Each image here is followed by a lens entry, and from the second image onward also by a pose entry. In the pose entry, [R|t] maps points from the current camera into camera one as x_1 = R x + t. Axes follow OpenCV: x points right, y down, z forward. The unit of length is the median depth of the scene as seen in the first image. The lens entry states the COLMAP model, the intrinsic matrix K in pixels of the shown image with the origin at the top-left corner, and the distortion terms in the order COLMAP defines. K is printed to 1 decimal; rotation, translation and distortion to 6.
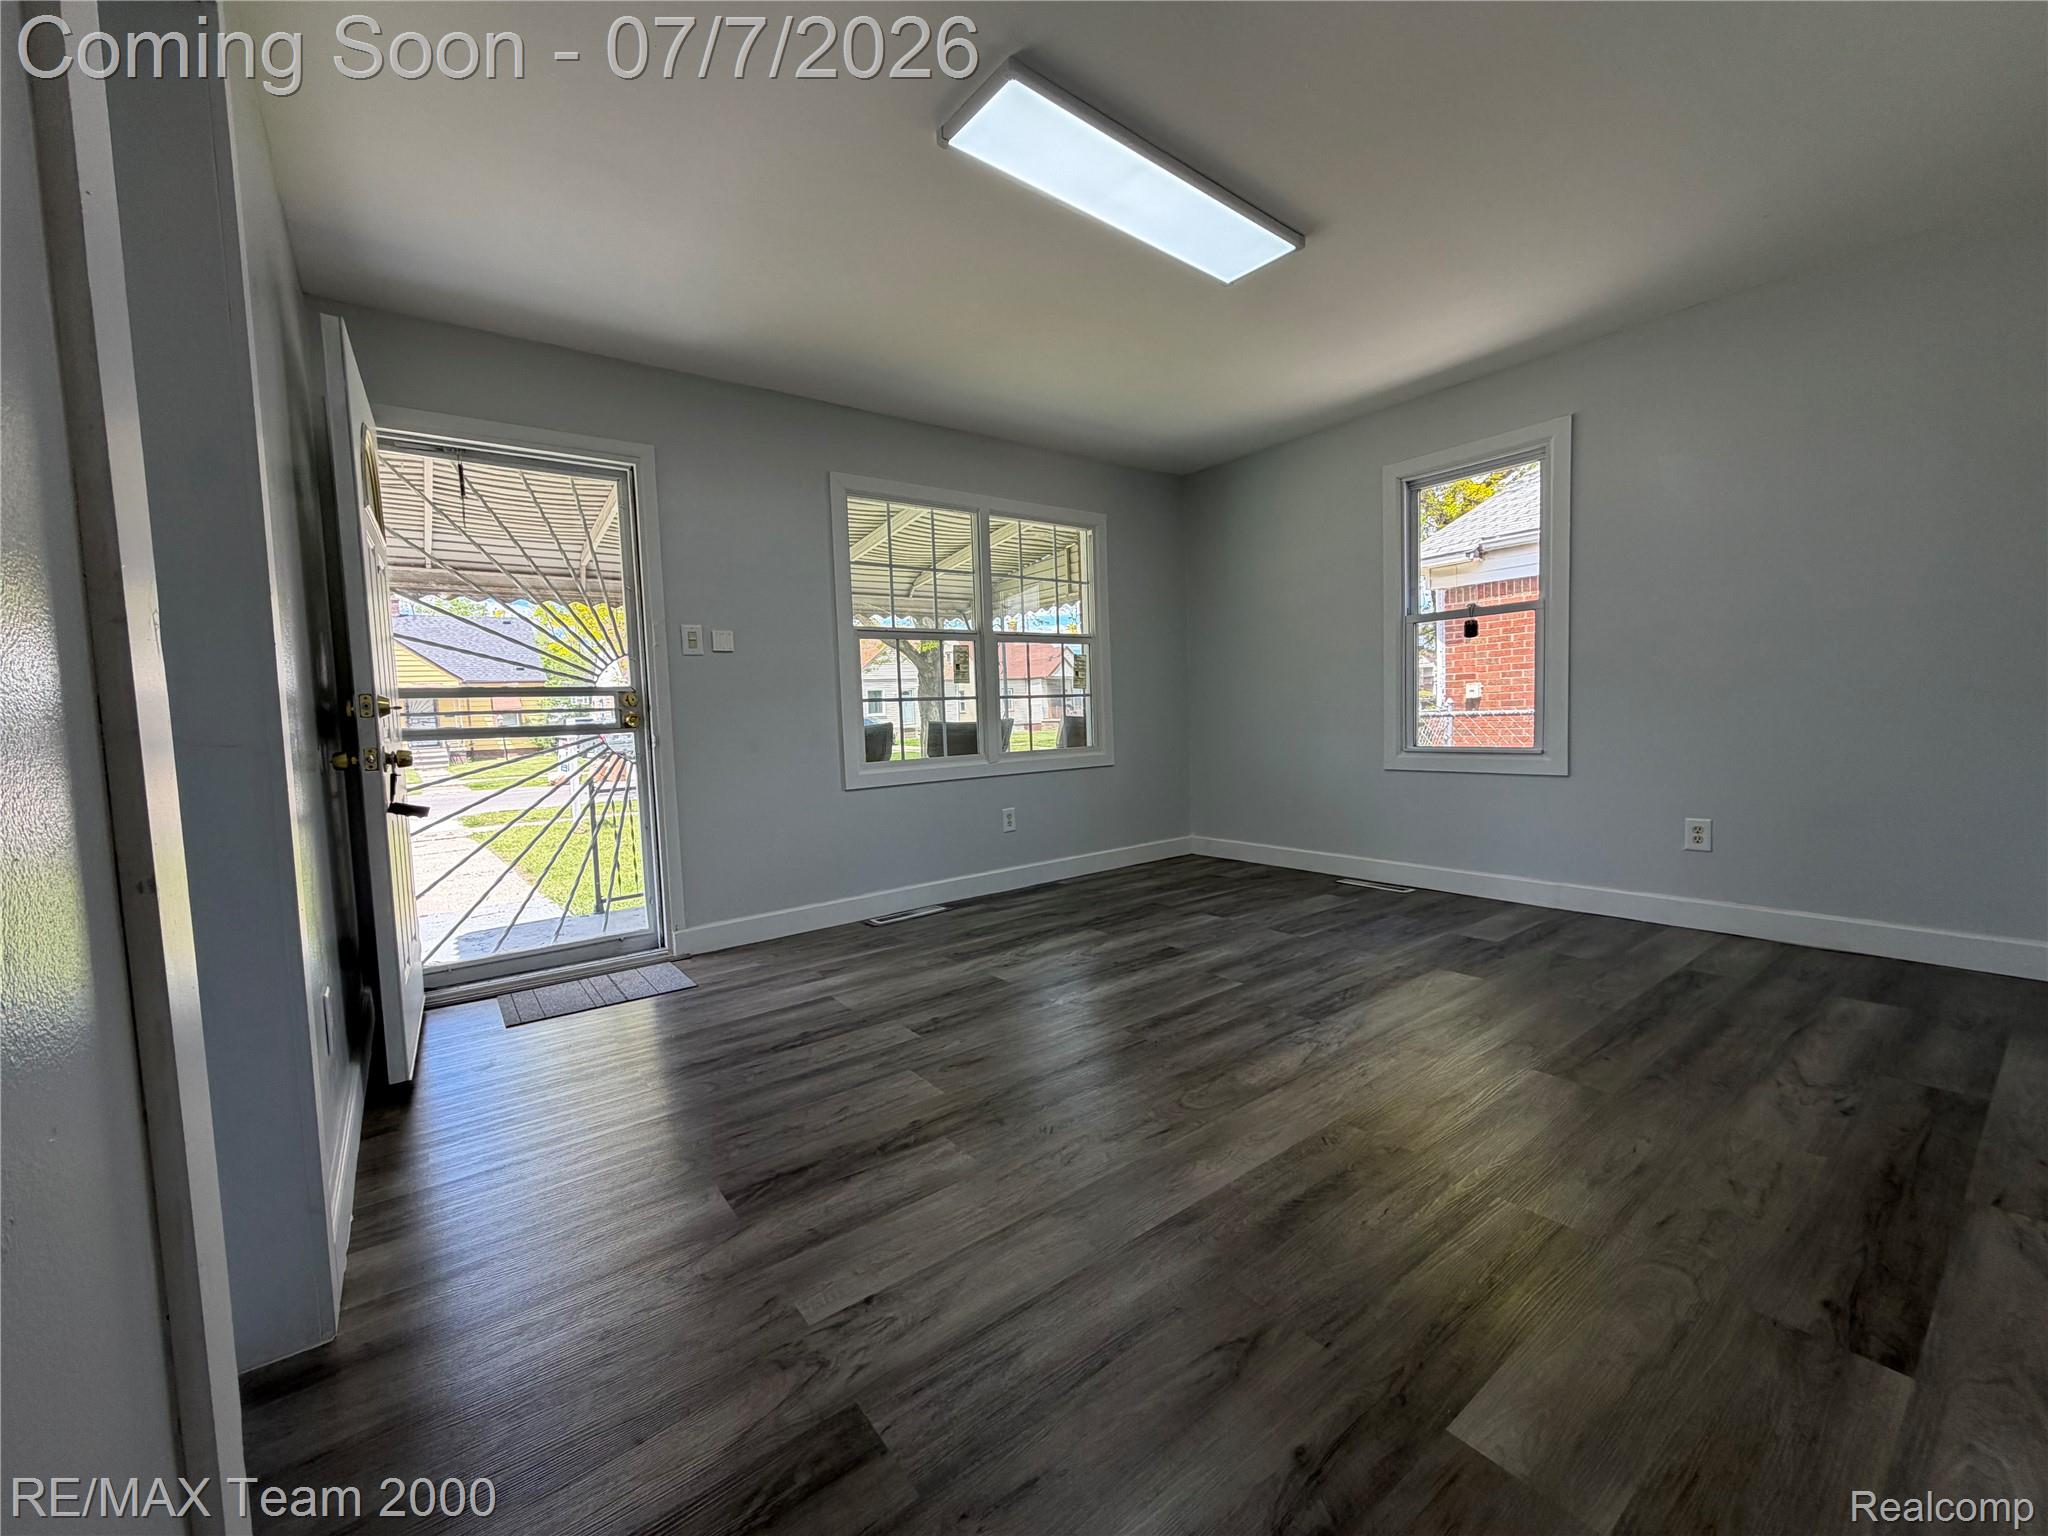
lens RADIAL K [[814.1, 0, 1015.8], [0, 814.1, 766.5], [0, 0, 1]] dist [0.000182, 0.000019]
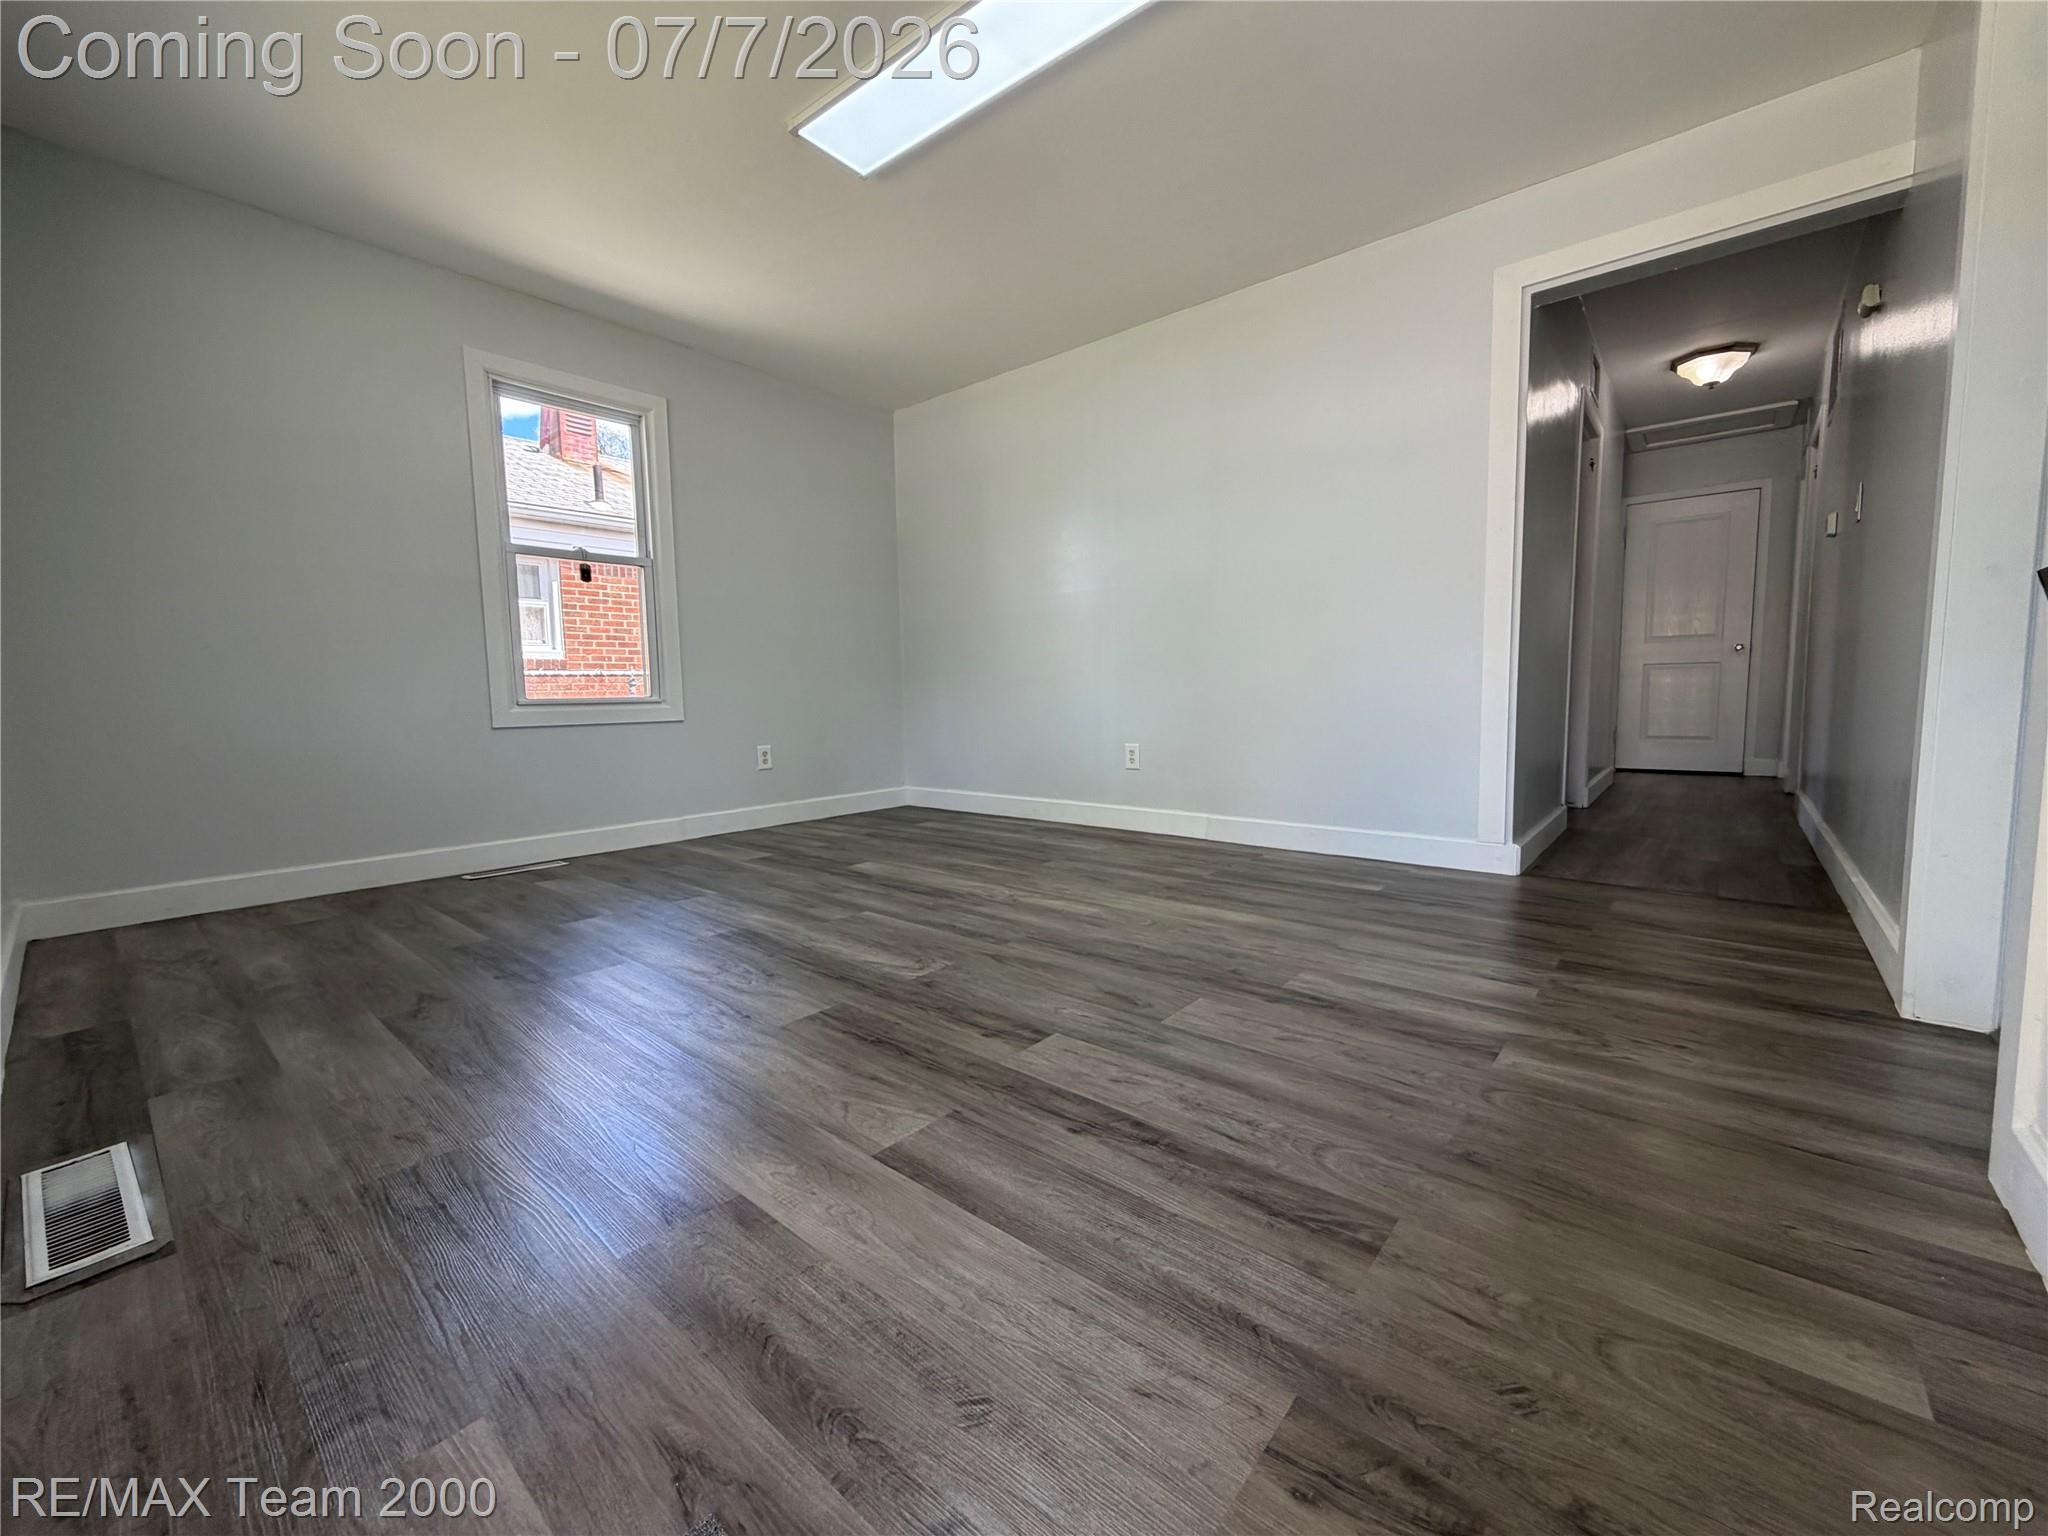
lens RADIAL K [[814.1, 0, 1015.8], [0, 814.1, 766.5], [0, 0, 1]] dist [0.000182, 0.000019]
pose [[-0.214920, -0.047983, 0.975452, -0.606917], [0.088437, 0.993733, 0.068368, 0.043723], [-0.972619, 0.100960, -0.209329, 0.907496]]
